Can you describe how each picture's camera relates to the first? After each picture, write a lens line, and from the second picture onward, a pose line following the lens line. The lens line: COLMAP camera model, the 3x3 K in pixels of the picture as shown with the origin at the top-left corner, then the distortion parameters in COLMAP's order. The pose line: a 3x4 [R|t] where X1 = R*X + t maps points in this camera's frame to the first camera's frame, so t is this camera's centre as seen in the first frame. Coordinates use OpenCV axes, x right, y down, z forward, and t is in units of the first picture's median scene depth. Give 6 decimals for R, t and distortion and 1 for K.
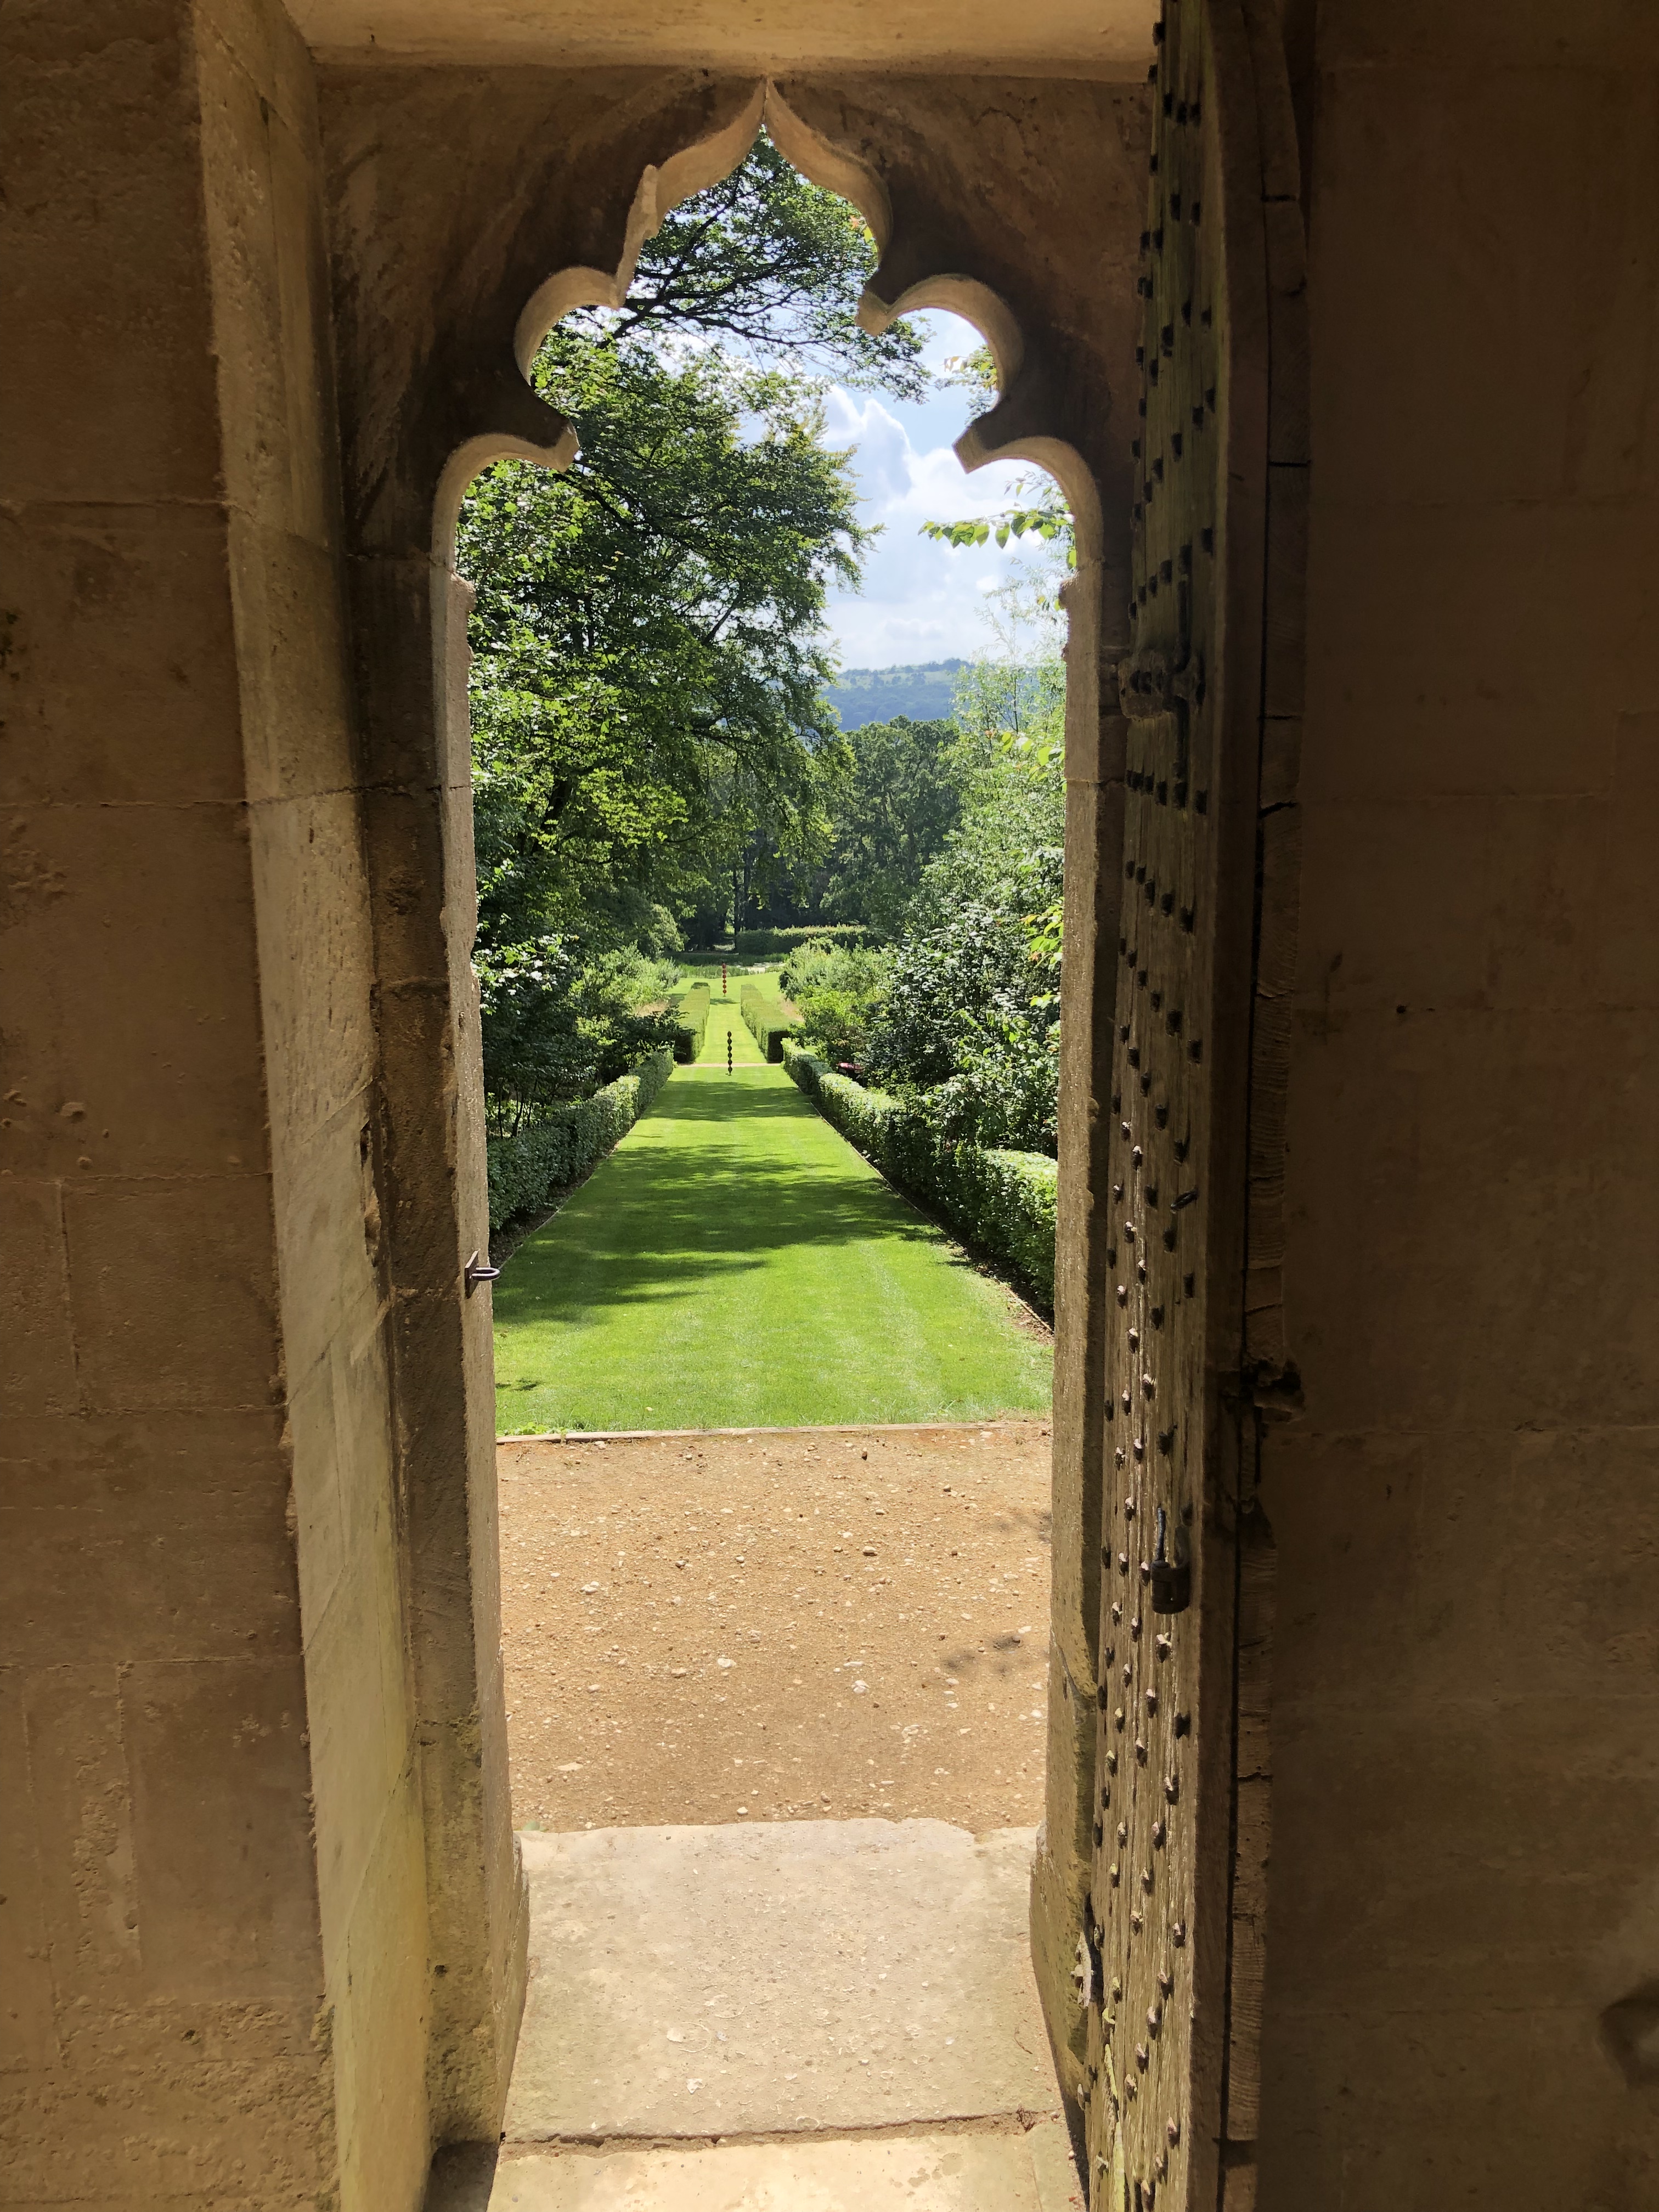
lens RADIAL K [[1708.3, 0, 829.5], [0, 1708.3, 1106.0], [0, 0, 1]] dist [0.044836, -0.080570]
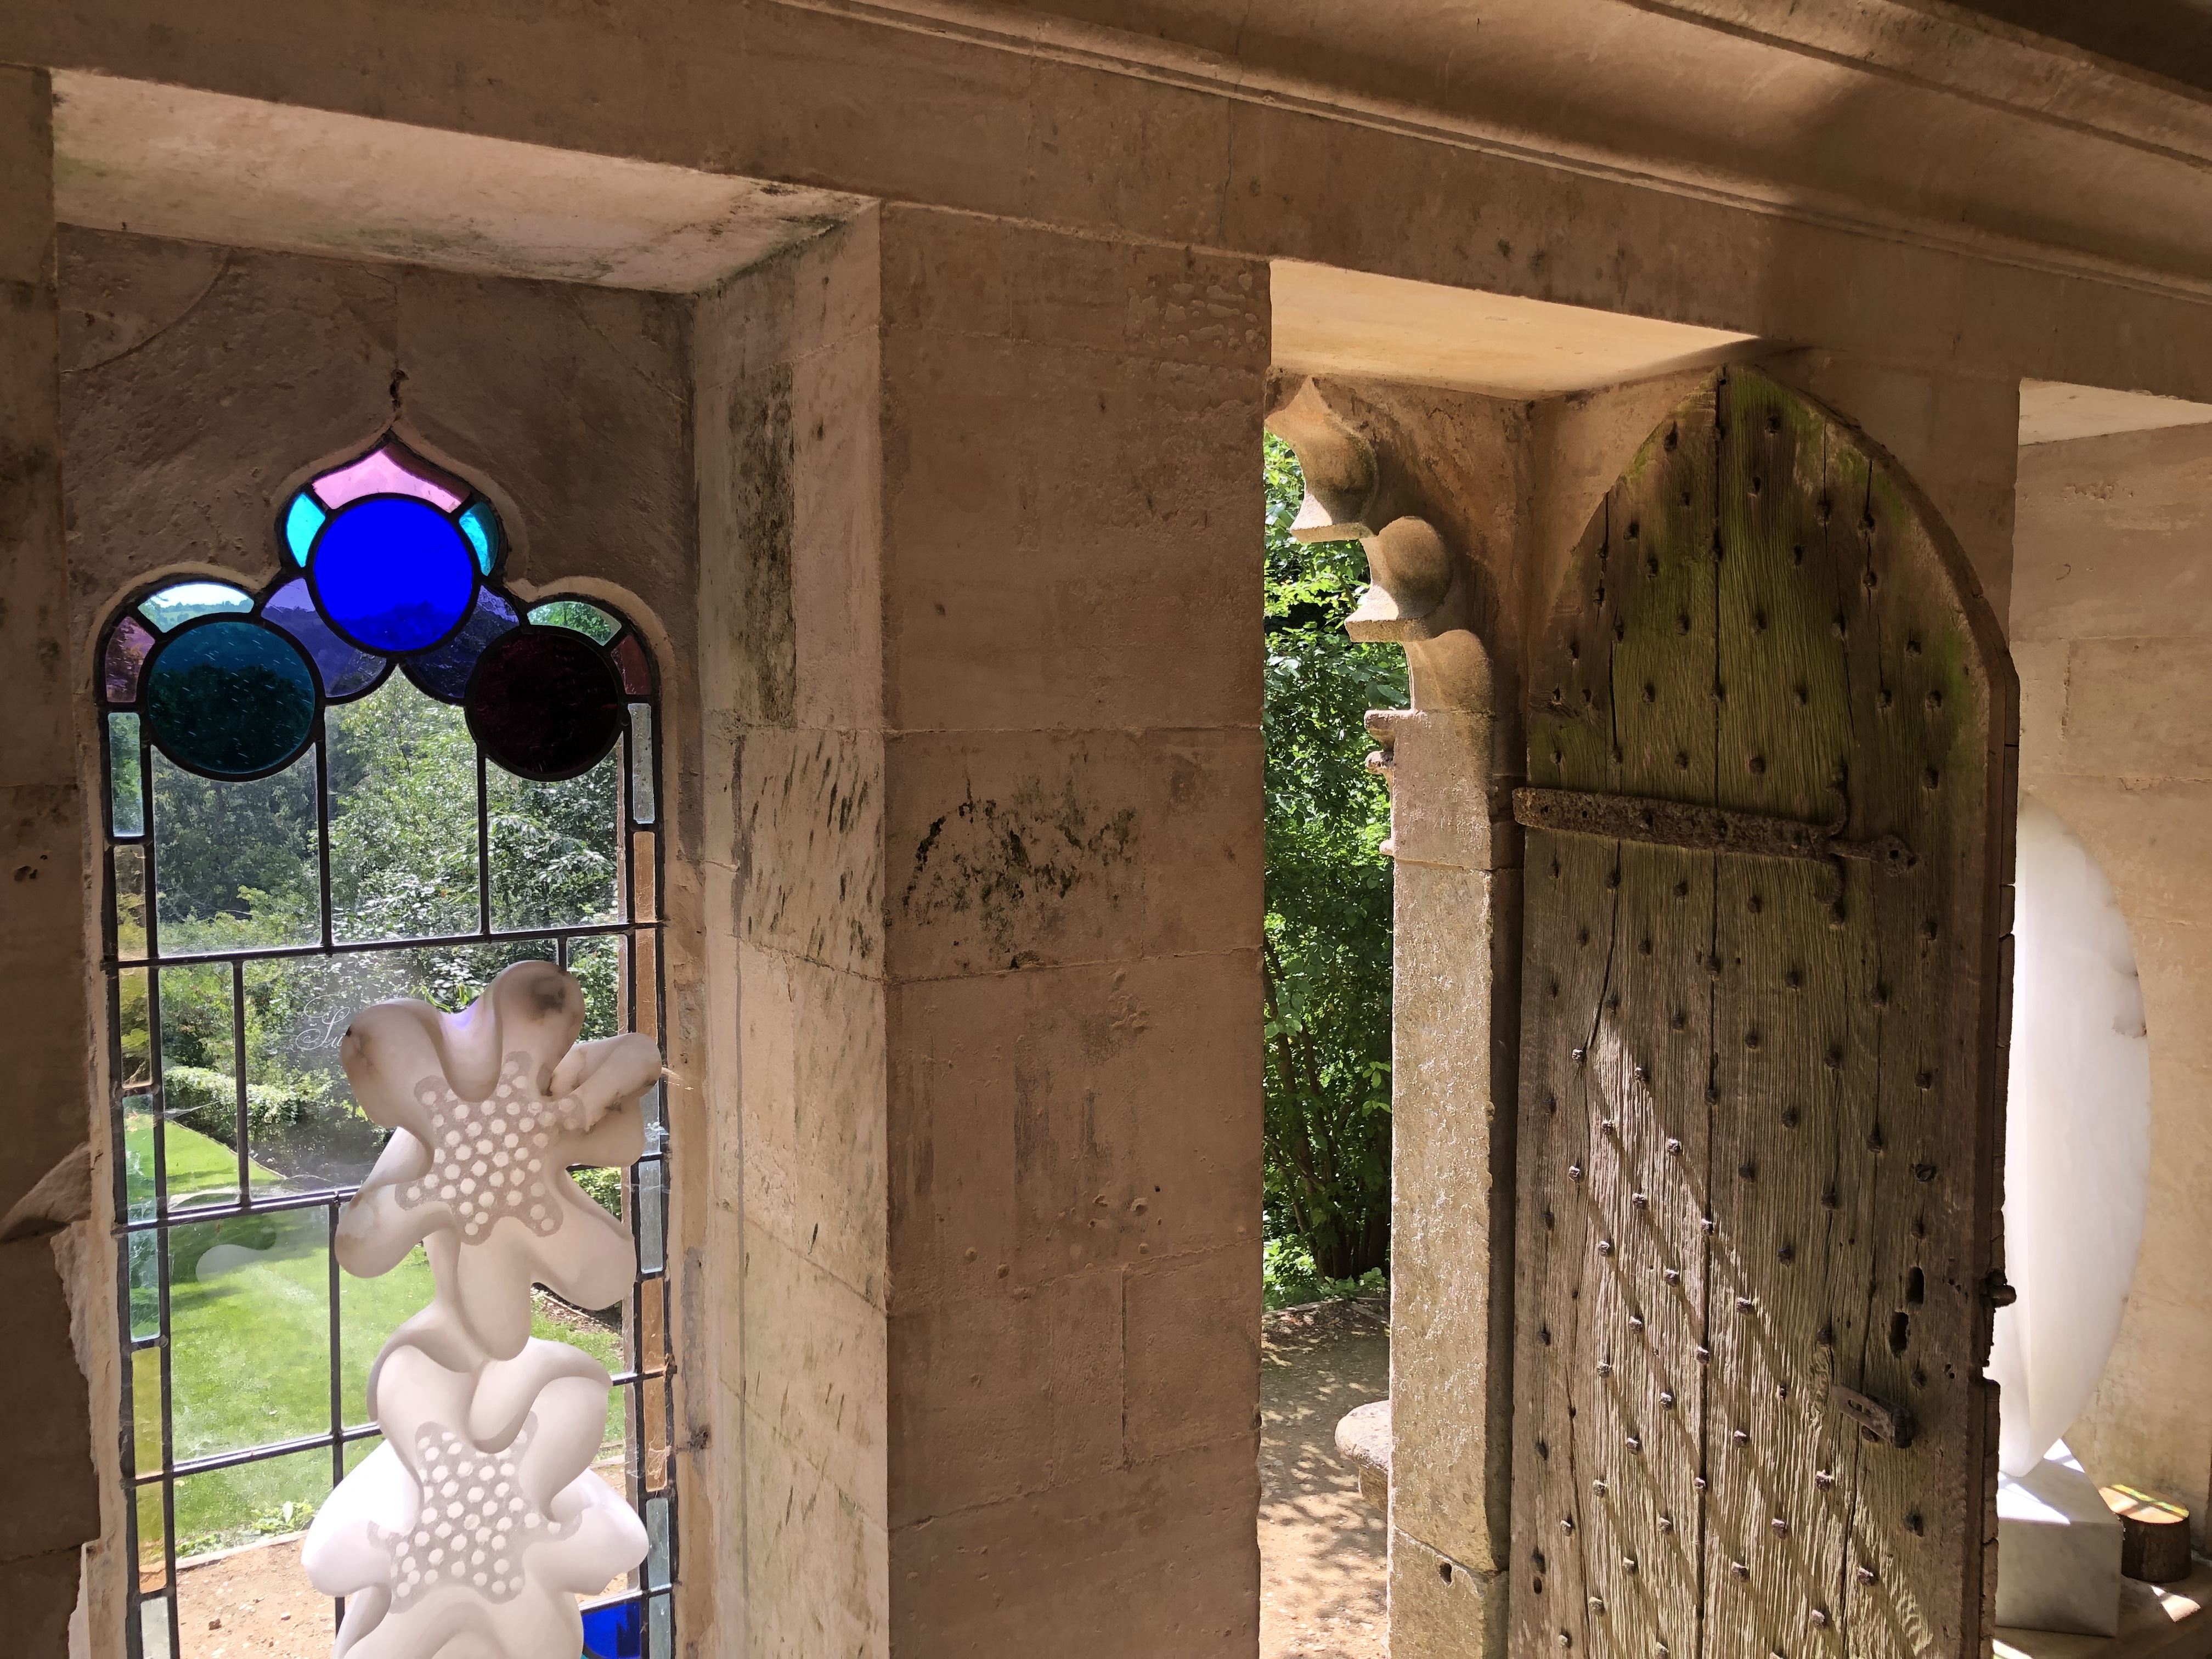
lens RADIAL K [[1708.3, 0, 1106.0], [0, 1708.3, 829.5], [0, 0, 1]] dist [0.044836, -0.080570]
pose [[0.890683, -0.027416, 0.453797, -0.969904], [0.088614, 0.989504, -0.114146, -0.119762], [-0.445905, 0.141881, 0.883764, -0.096074]]
